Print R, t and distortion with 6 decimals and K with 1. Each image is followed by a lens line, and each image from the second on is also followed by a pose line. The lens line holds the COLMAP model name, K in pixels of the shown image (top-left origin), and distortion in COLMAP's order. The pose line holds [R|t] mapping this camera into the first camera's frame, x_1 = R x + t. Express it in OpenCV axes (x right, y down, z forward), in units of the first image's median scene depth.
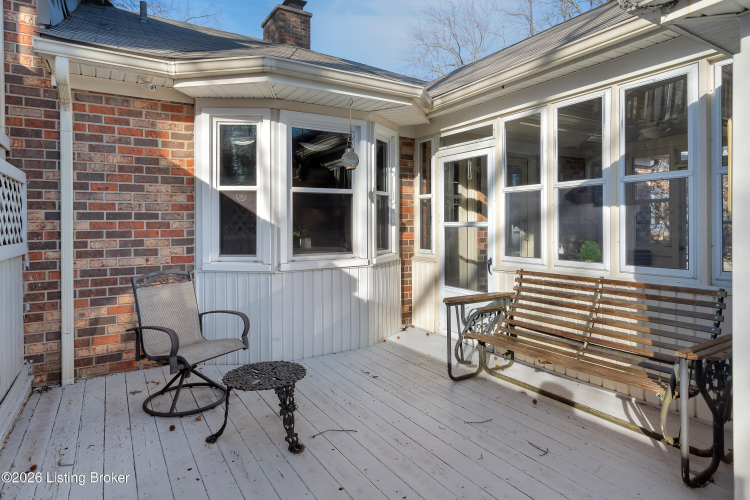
lens RADIAL K [[436.7, 0, 373.4], [0, 436.7, 226.8], [0, 0, 1]] dist [0.001057, 0.000220]
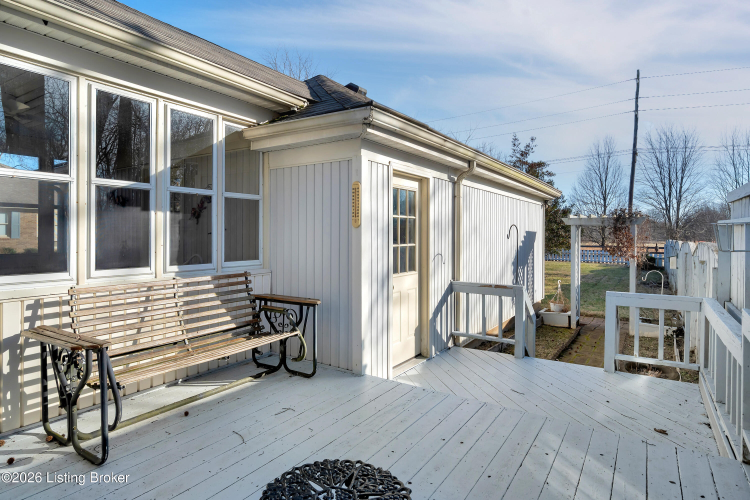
lens RADIAL K [[418.1, 0, 373.1], [0, 418.1, 237.2], [0, 0, 1]] dist [-0.000529, -0.000002]
pose [[-0.431878, 0.000991, 0.901932, -0.595837], [0.001111, 0.999999, -0.000567, 0.015519], [-0.901931, 0.000757, -0.431878, 0.971241]]
